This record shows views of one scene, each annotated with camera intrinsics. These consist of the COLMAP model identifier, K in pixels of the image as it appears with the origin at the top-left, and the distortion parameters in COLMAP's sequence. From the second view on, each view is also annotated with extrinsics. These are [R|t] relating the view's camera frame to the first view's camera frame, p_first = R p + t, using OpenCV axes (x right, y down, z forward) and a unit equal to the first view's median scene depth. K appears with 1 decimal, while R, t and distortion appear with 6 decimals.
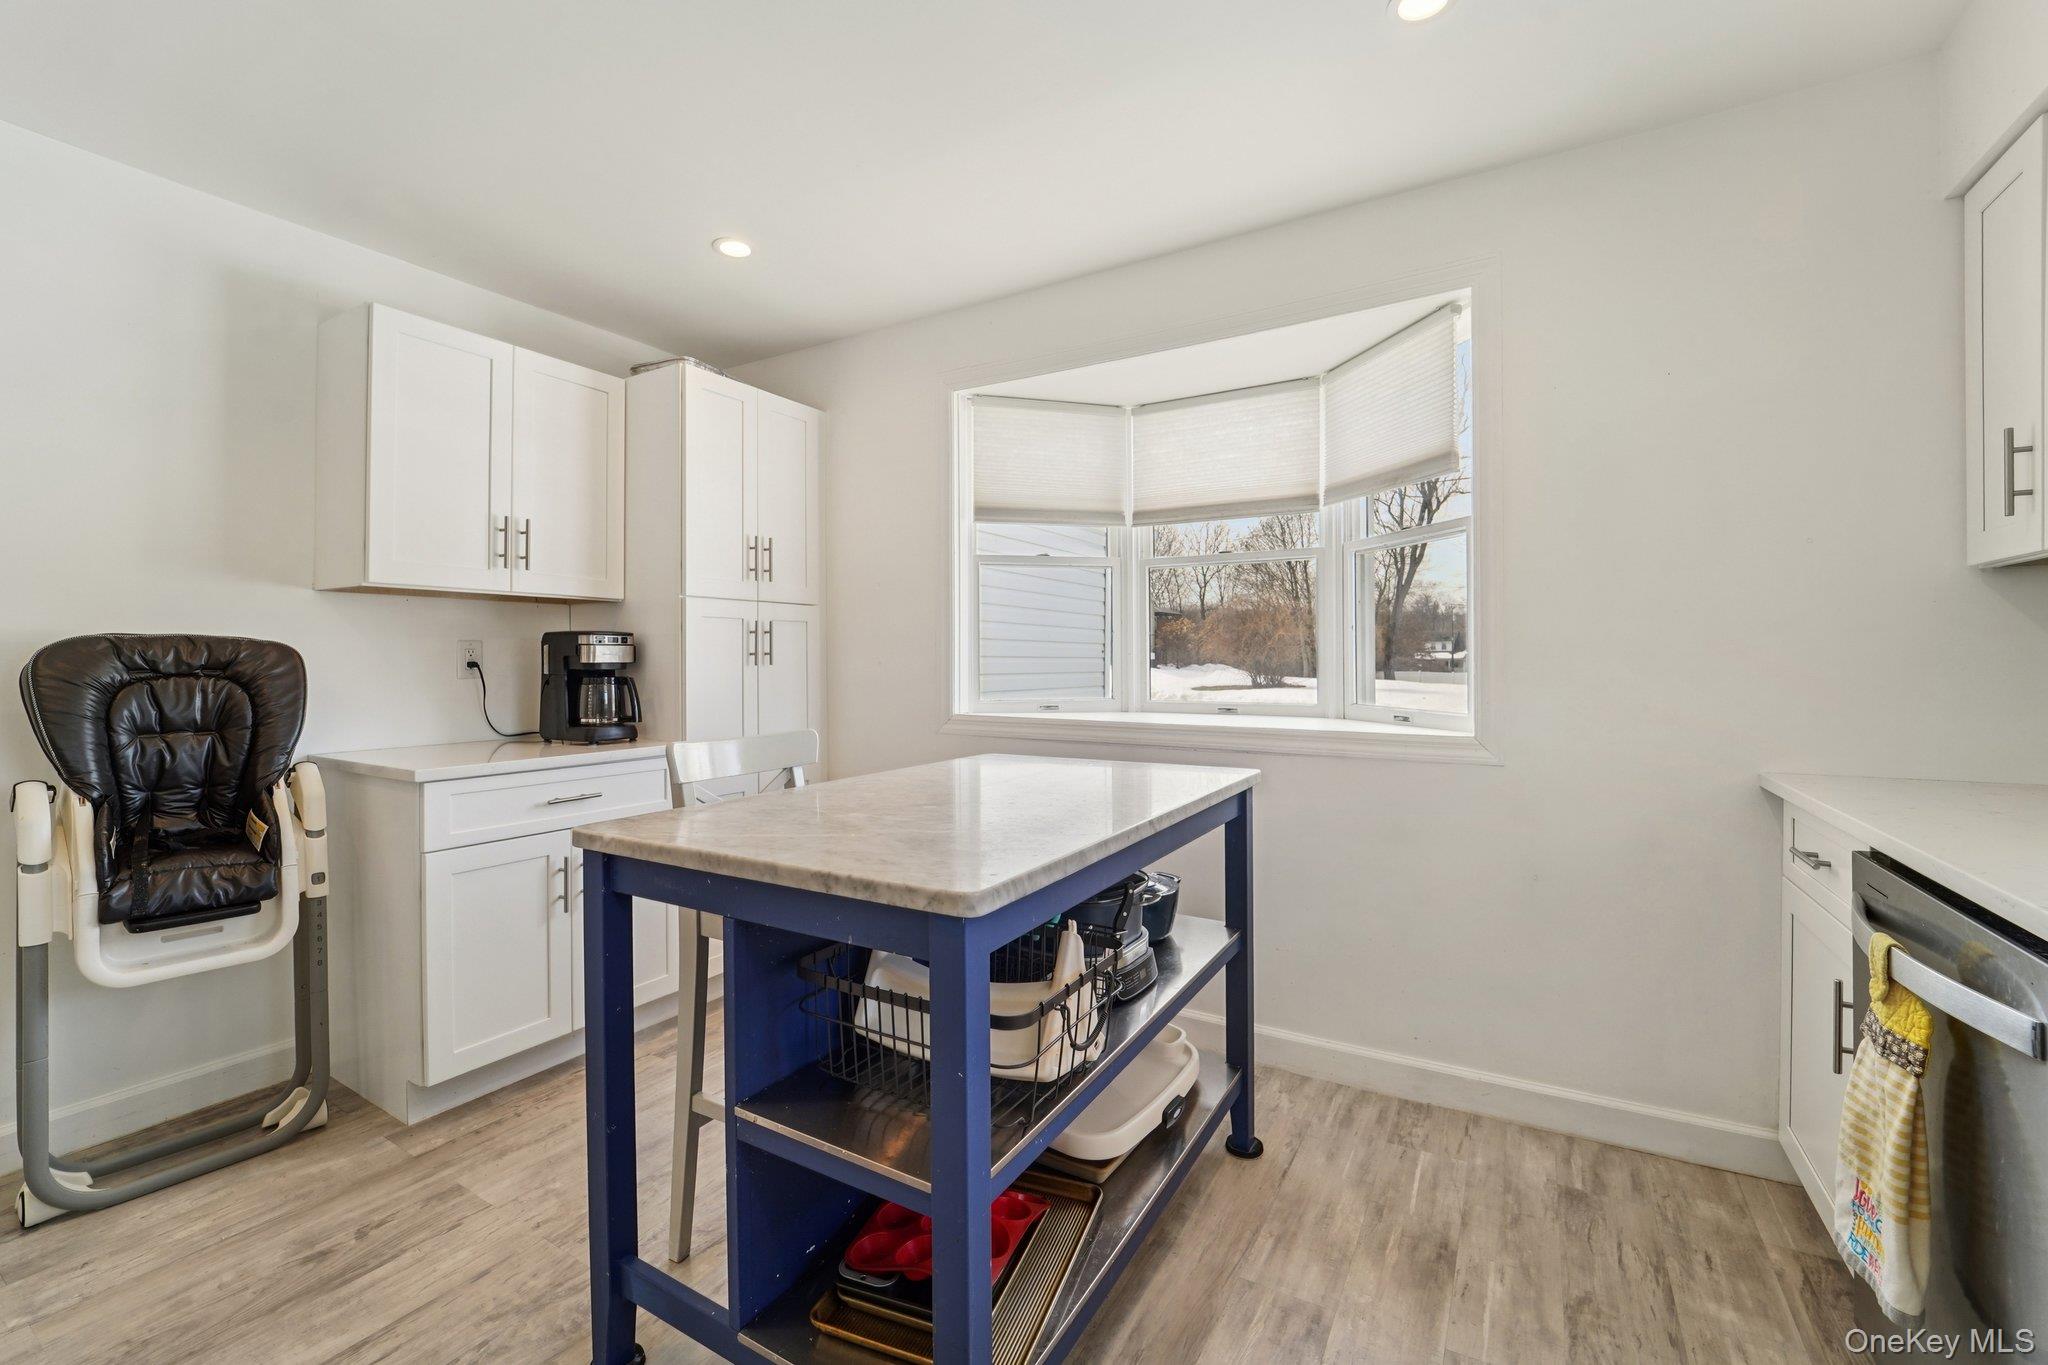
lens RADIAL K [[842.3, 0, 1014.2], [0, 842.3, 666.9], [0, 0, 1]] dist [-0.008474, -0.001111]
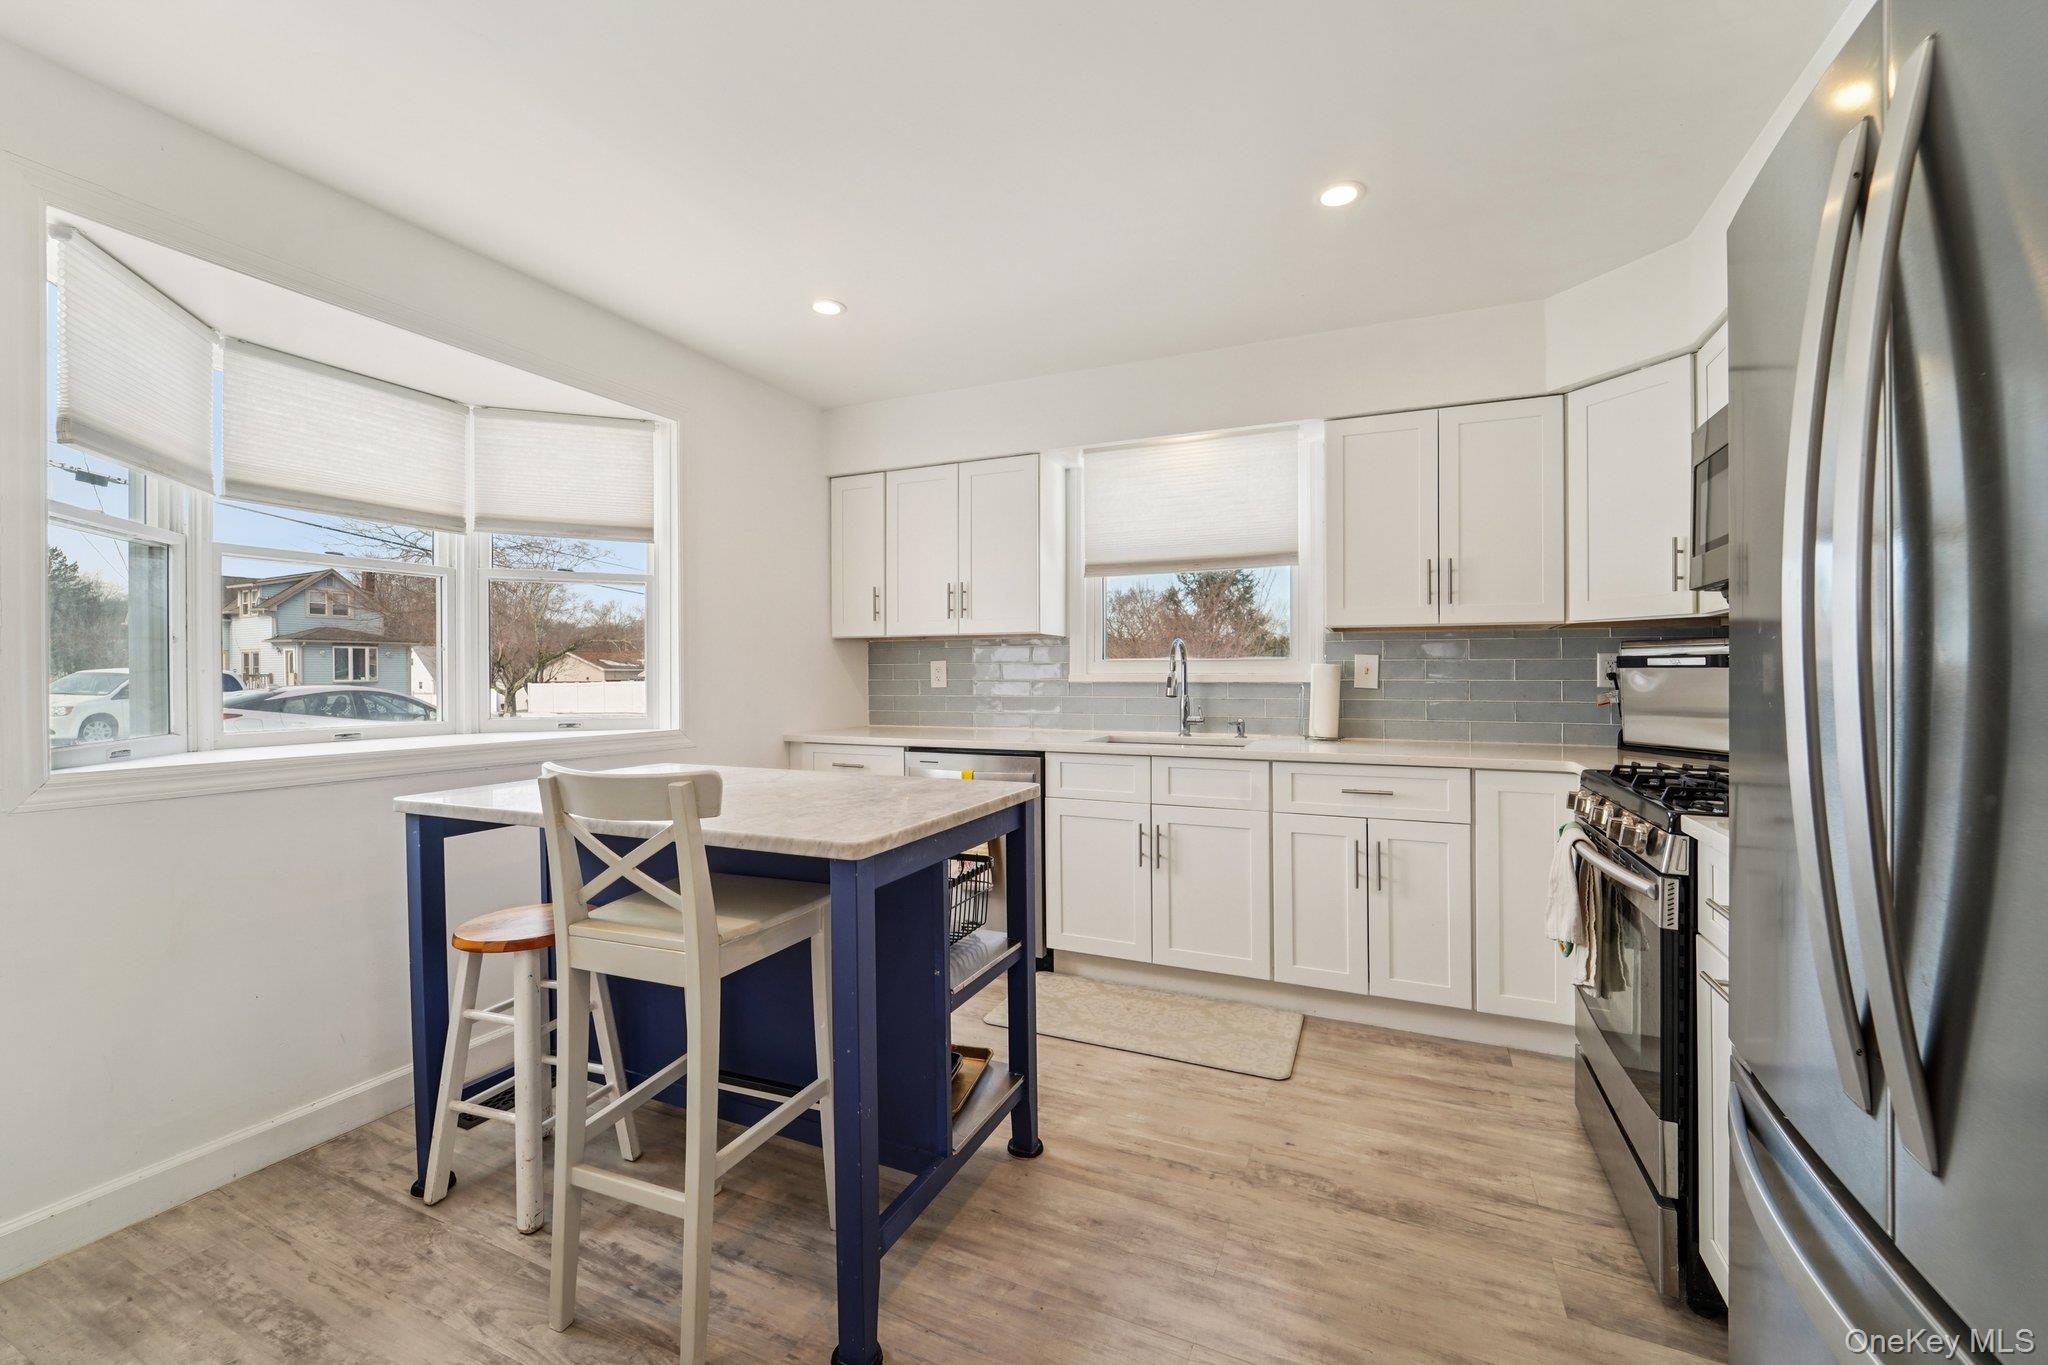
lens RADIAL K [[842.3, 0, 1025.1], [0, 842.3, 673.2], [0, 0, 1]] dist [-0.008474, -0.001111]
pose [[-0.128319, 0.005317, 0.991719, -0.804798], [0.011567, 0.999926, -0.003864, -0.002112], [-0.991665, 0.010975, -0.128371, 0.480692]]
